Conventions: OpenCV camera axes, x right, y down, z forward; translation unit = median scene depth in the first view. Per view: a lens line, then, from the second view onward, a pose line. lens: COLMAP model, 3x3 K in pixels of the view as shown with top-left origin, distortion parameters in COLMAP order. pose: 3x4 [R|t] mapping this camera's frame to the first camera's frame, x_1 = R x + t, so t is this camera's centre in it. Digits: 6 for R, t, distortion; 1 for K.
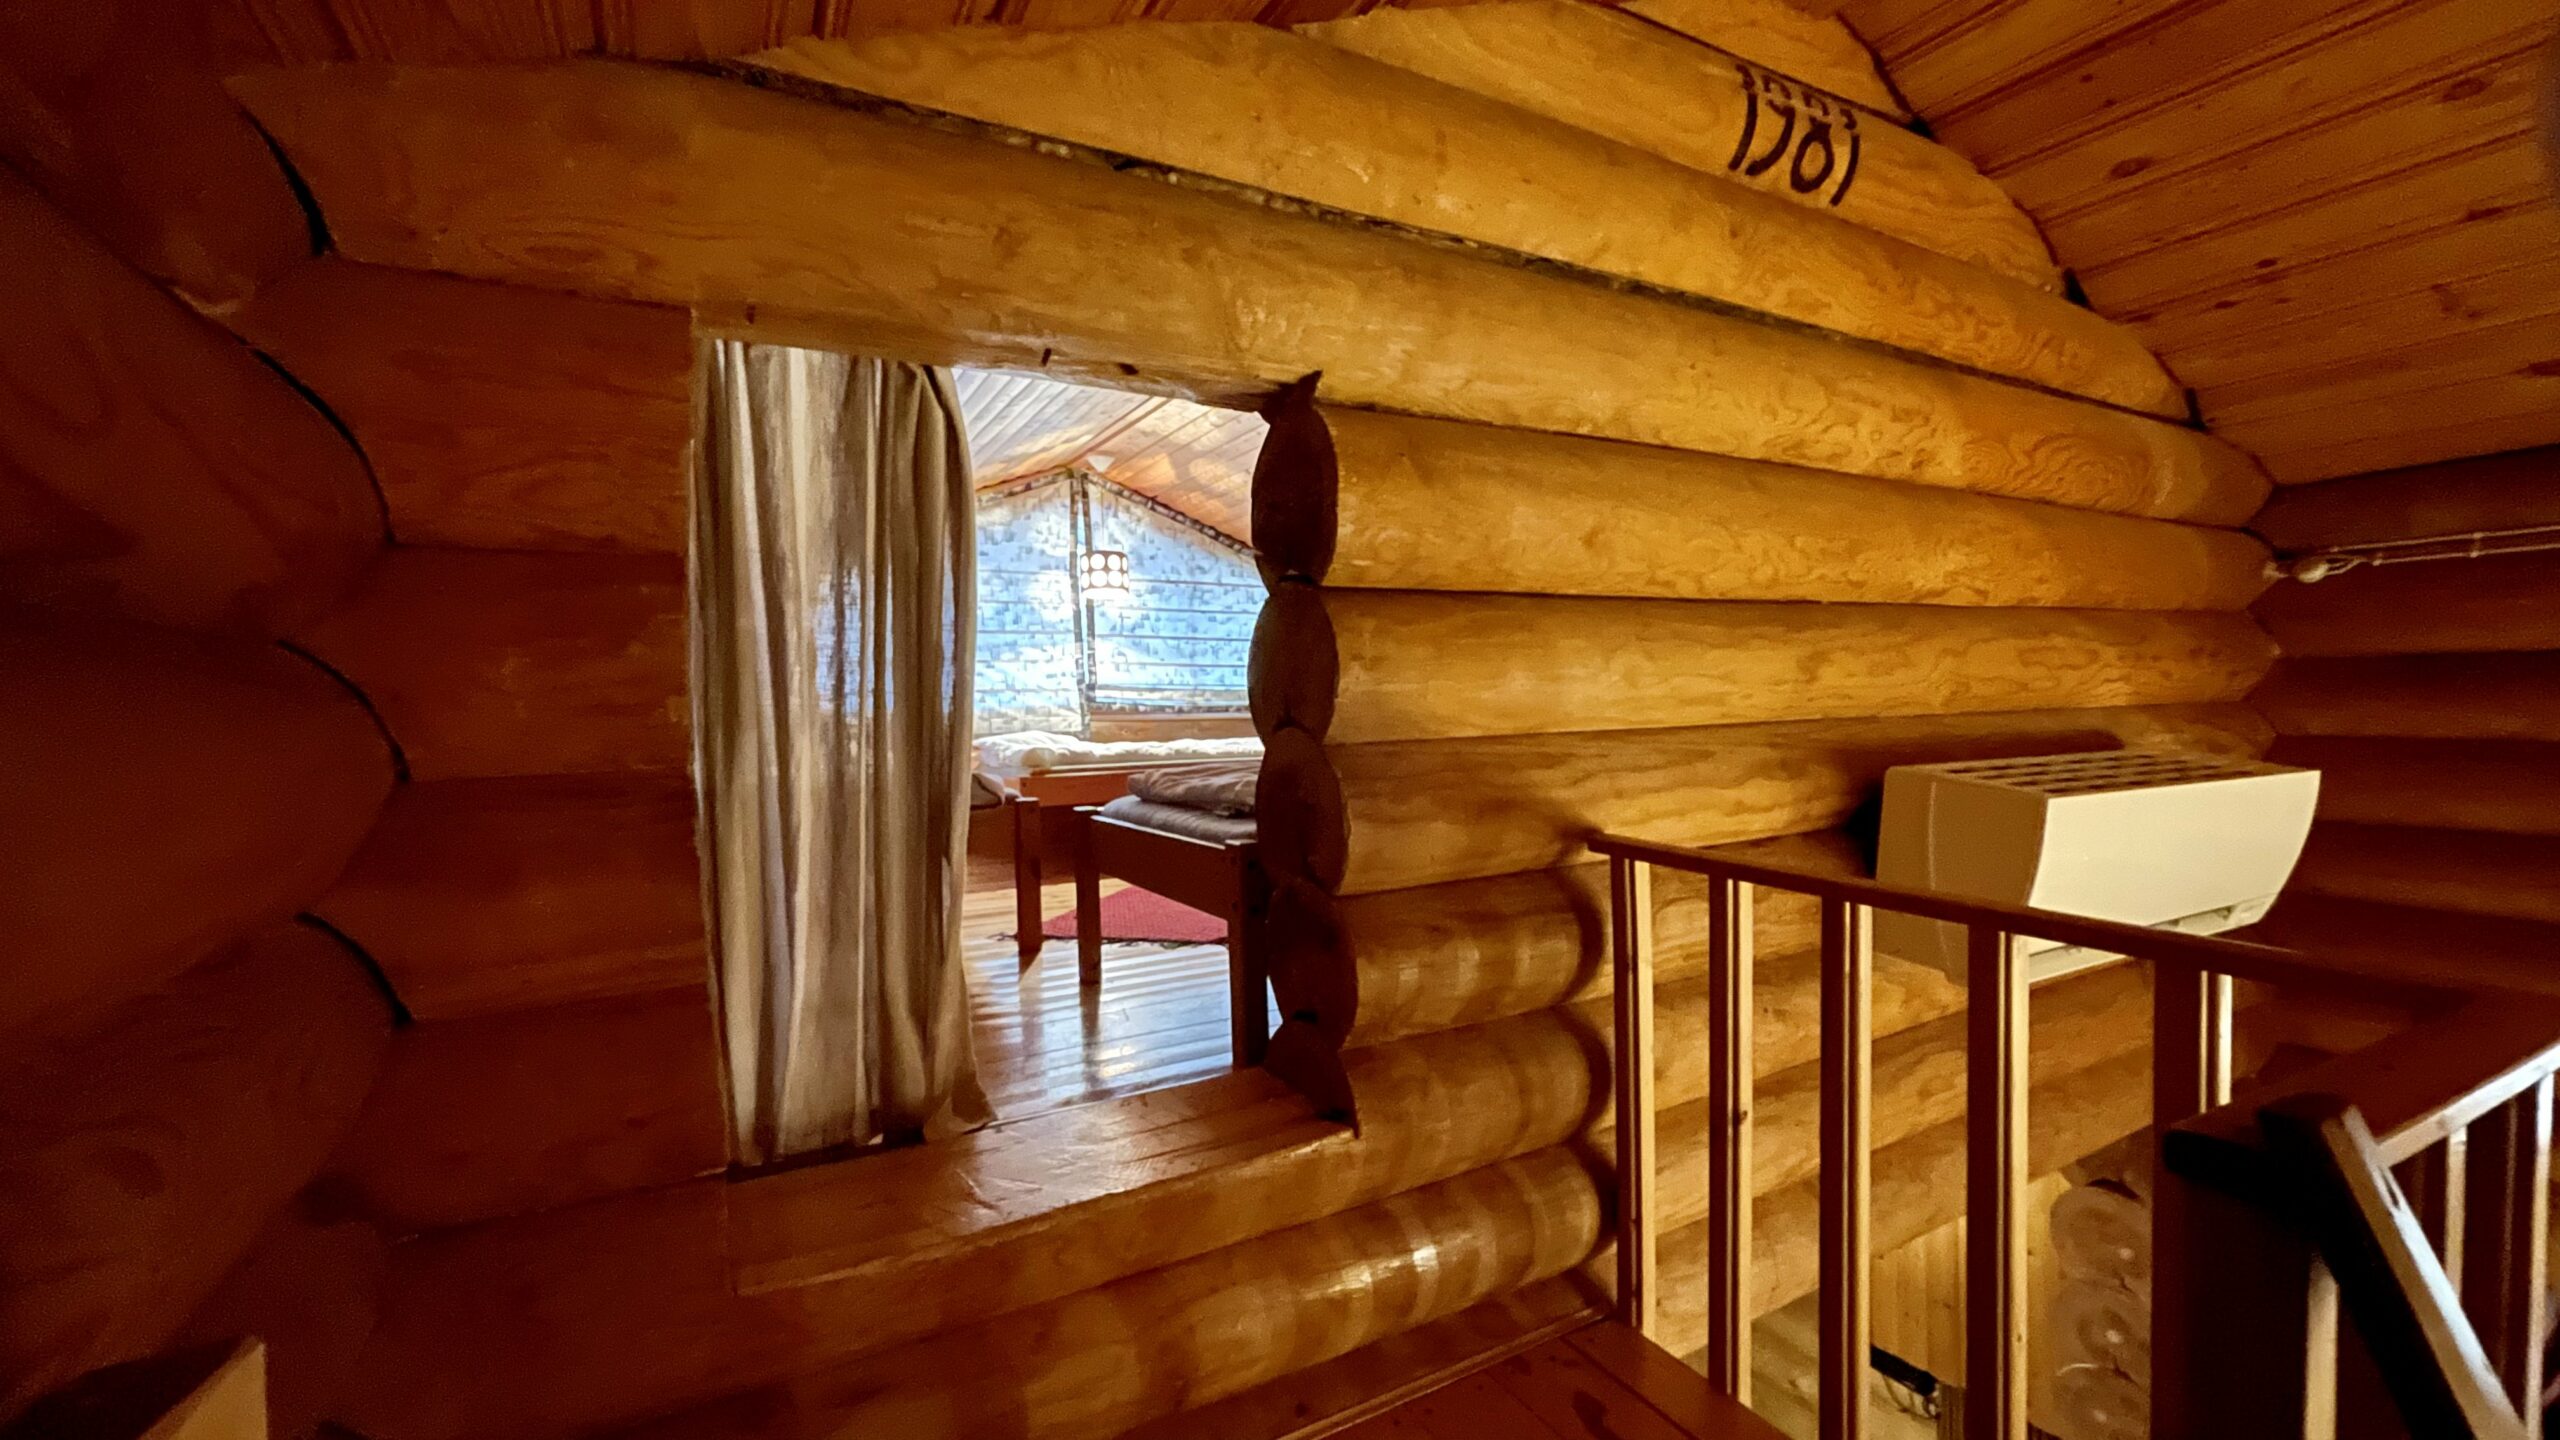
lens RADIAL K [[1037.9, 0, 1285.3], [0, 1037.9, 725.6], [0, 0, 1]] dist [-0.002874, 0.000002]
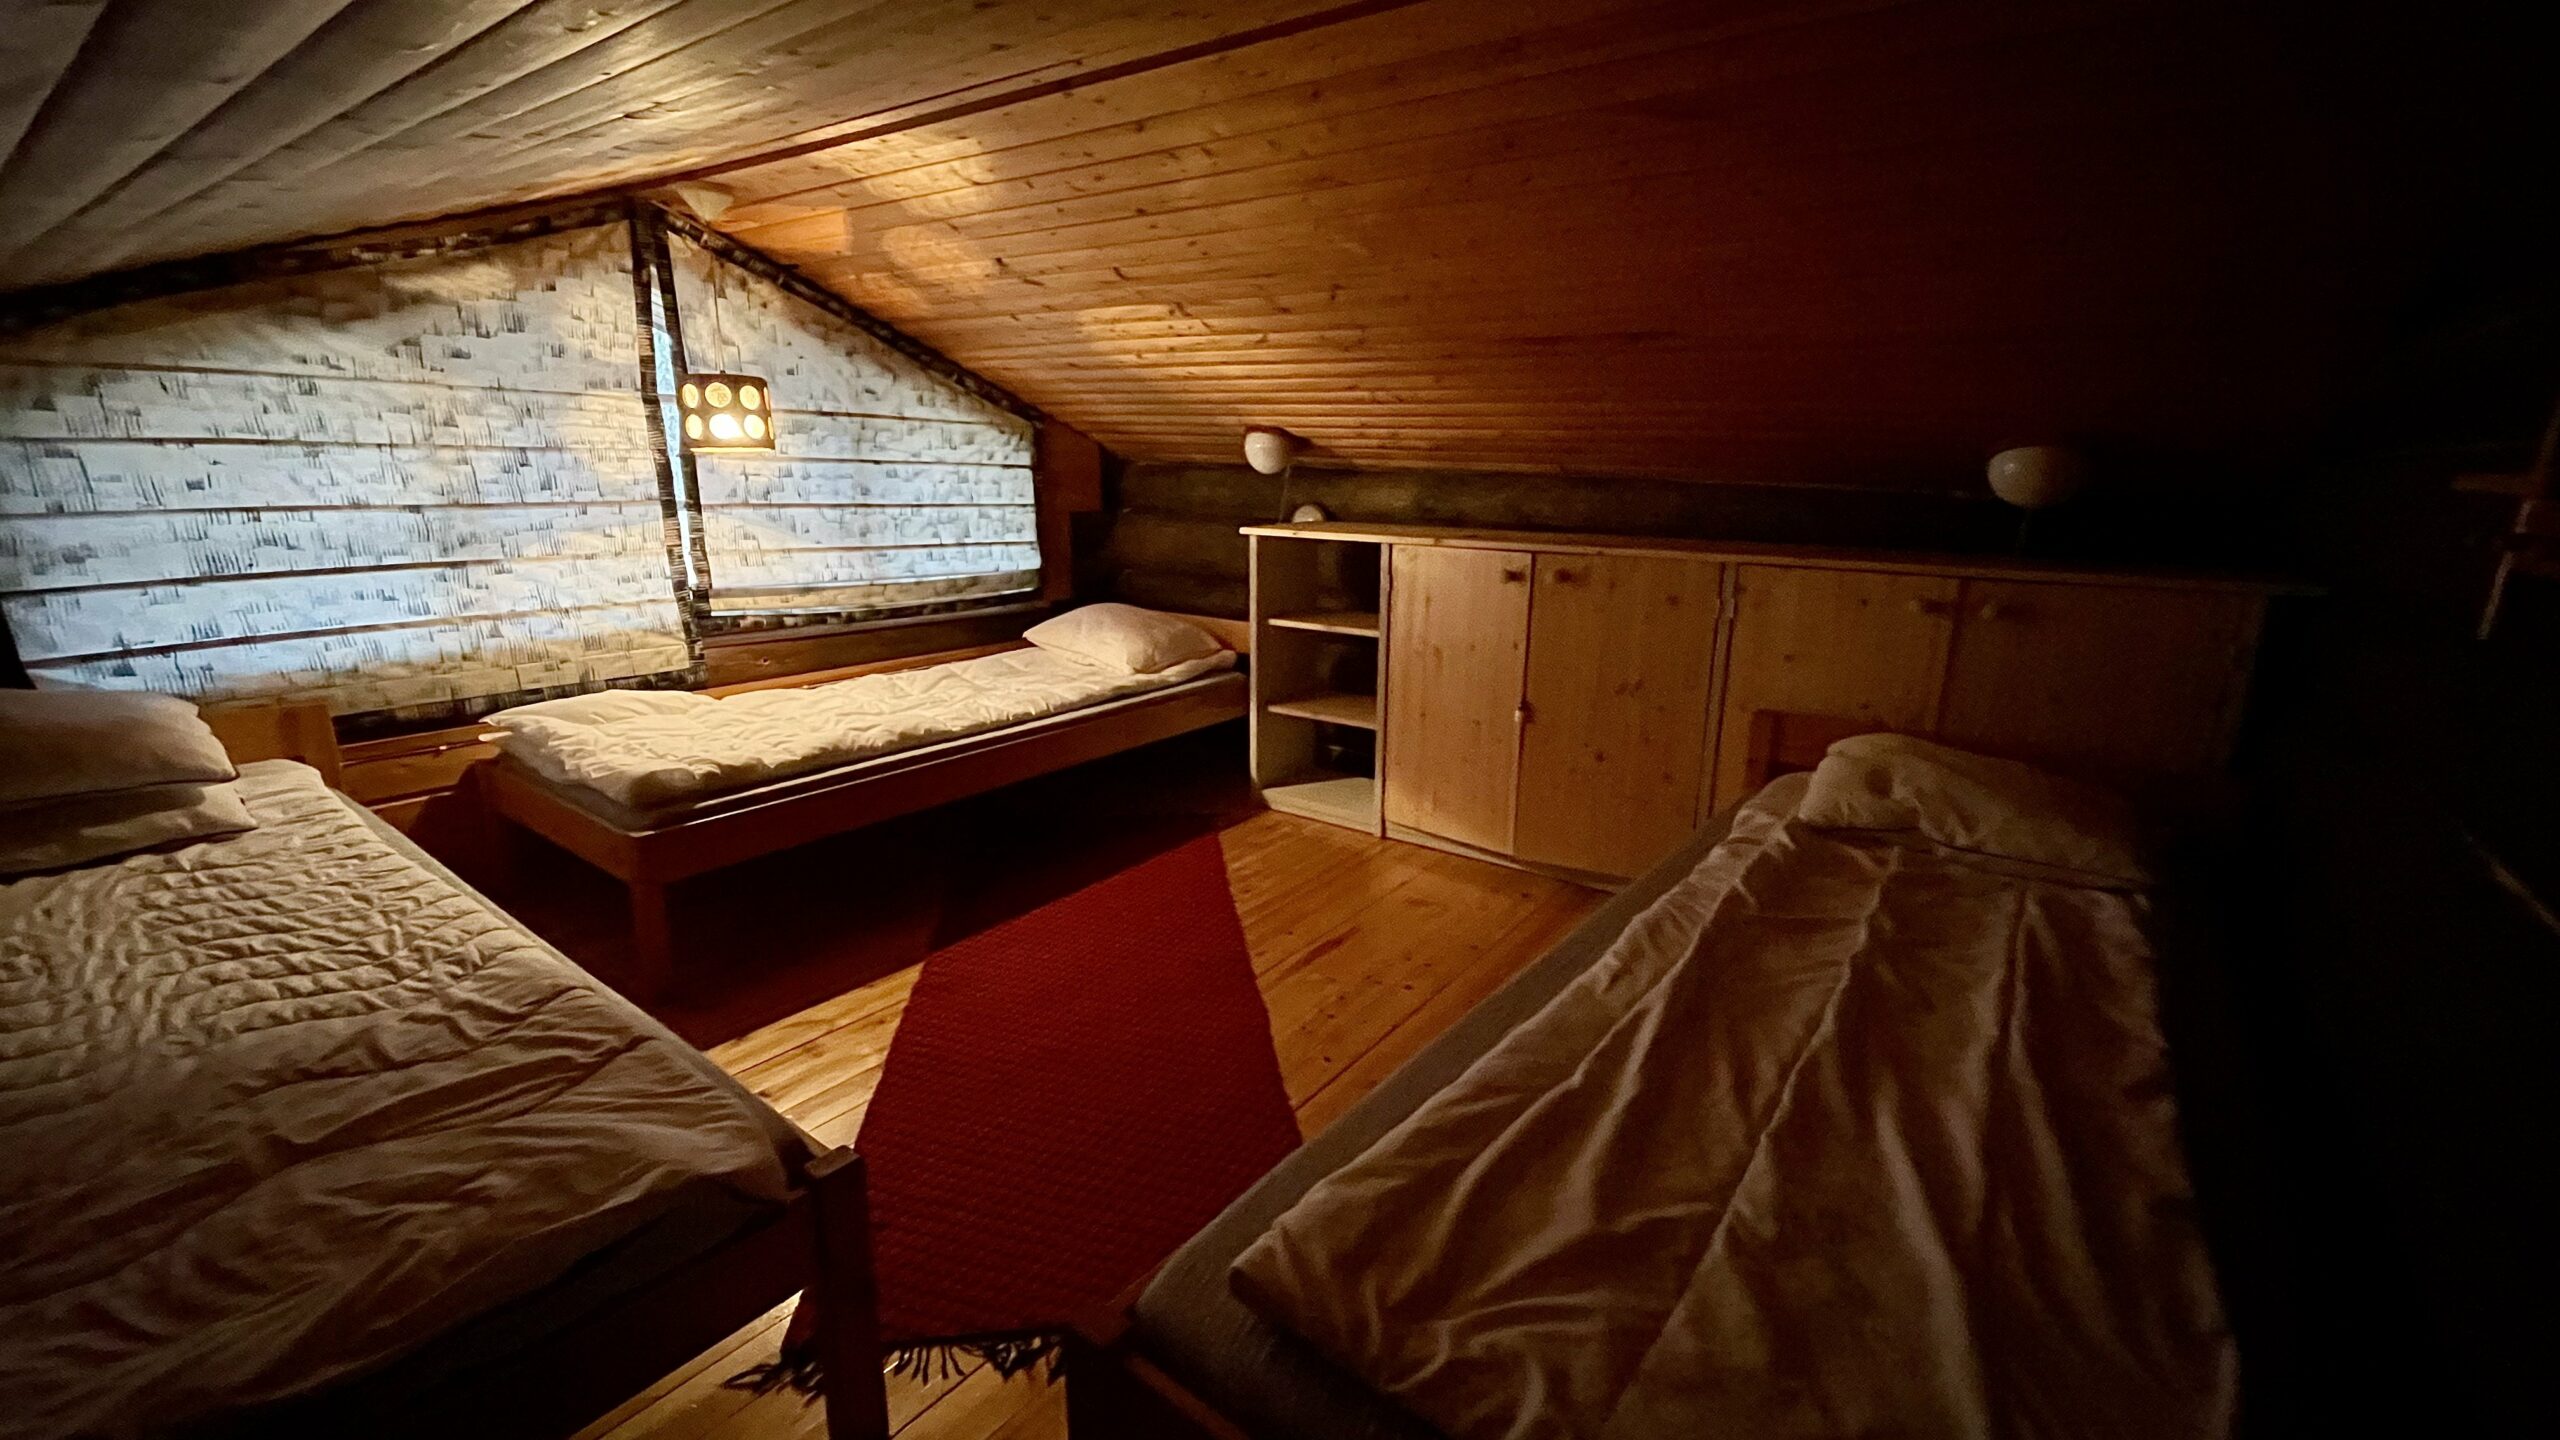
lens RADIAL K [[1037.9, 0, 1267.3], [0, 1037.9, 718.9], [0, 0, 1]] dist [-0.002874, 0.000002]
pose [[0.915036, -0.054430, 0.399683, -0.131159], [-0.038669, 0.974454, 0.221234, -0.112861], [-0.401515, -0.217893, 0.889555, 0.315567]]
